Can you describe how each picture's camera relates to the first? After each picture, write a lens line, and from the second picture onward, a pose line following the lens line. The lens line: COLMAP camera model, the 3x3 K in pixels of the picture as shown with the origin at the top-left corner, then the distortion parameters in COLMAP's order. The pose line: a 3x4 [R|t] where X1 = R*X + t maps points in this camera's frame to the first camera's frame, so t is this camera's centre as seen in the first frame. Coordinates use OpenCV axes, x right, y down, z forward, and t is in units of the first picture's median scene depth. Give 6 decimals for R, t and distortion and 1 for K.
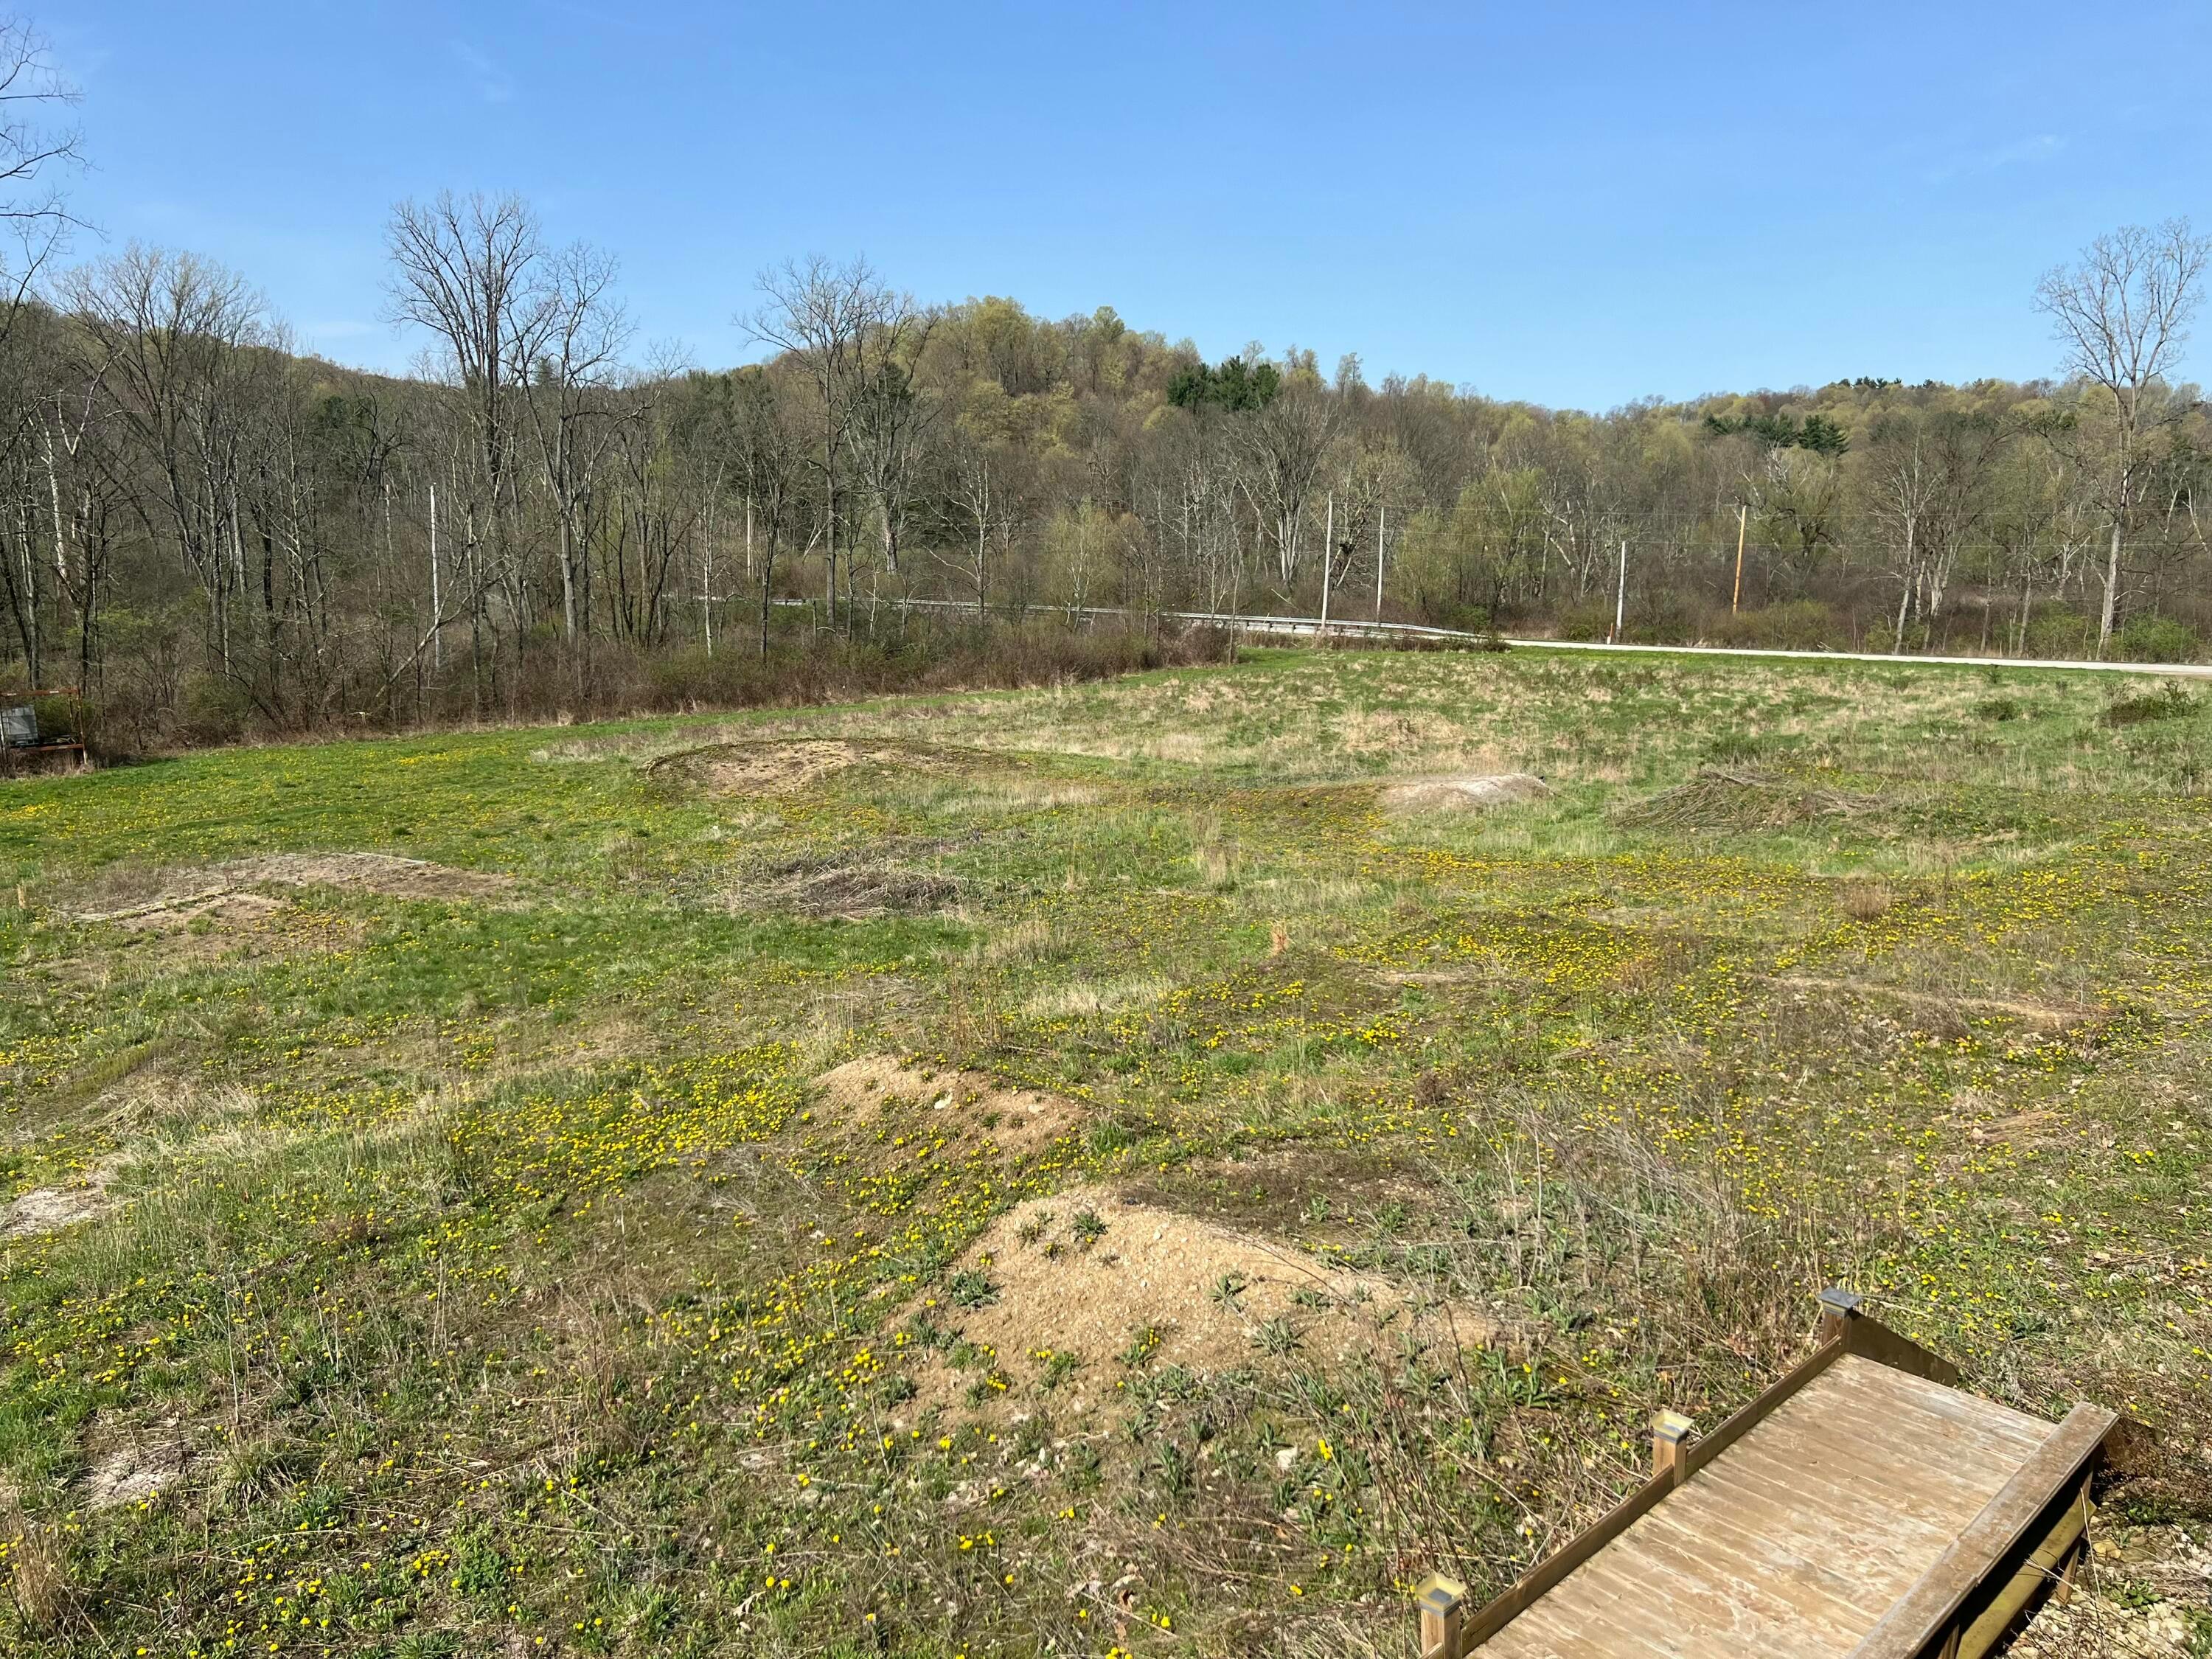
lens RADIAL K [[1669.5, 0, 1118.6], [0, 1669.5, 863.2], [0, 0, 1]] dist [0.038497, -0.041827]
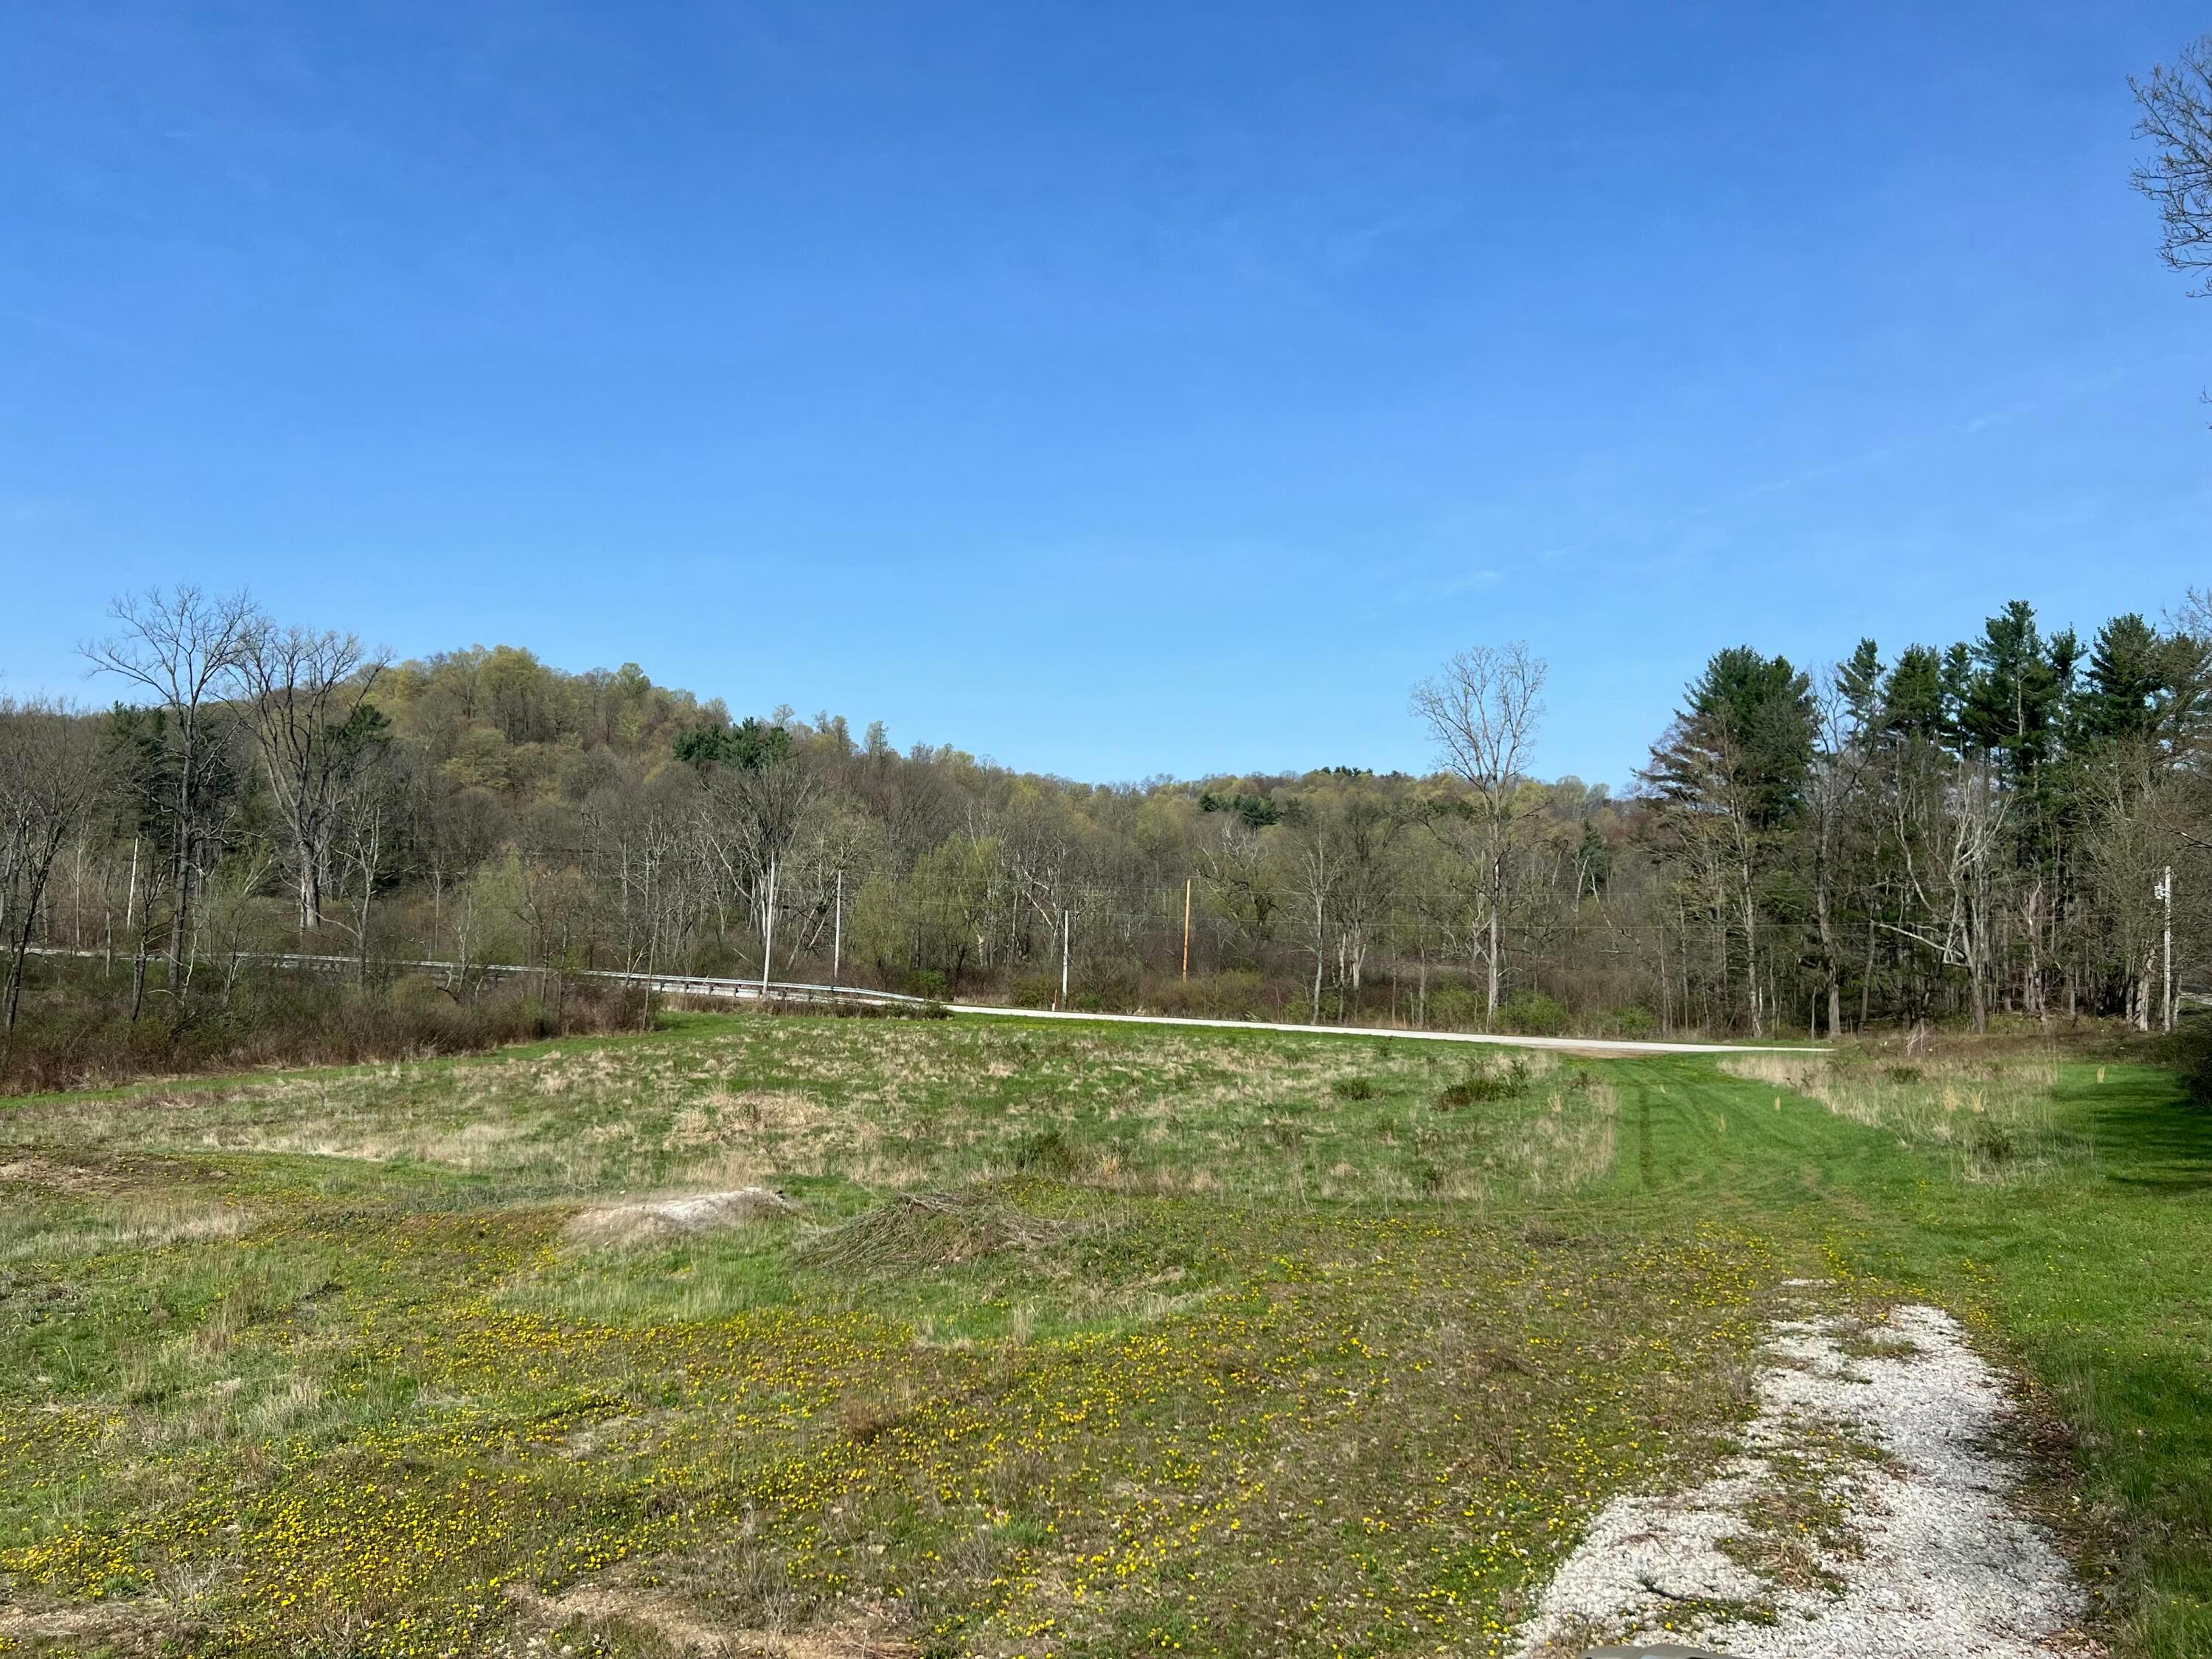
lens RADIAL K [[1658.2, 0, 1106.0], [0, 1658.2, 829.5], [0, 0, 1]] dist [0.092292, -0.109815]
pose [[0.966484, 0.033830, 0.254488, 0.099325], [0.025138, 0.974045, -0.224953, -0.018421], [-0.255493, 0.223811, 0.940549, 0.052703]]
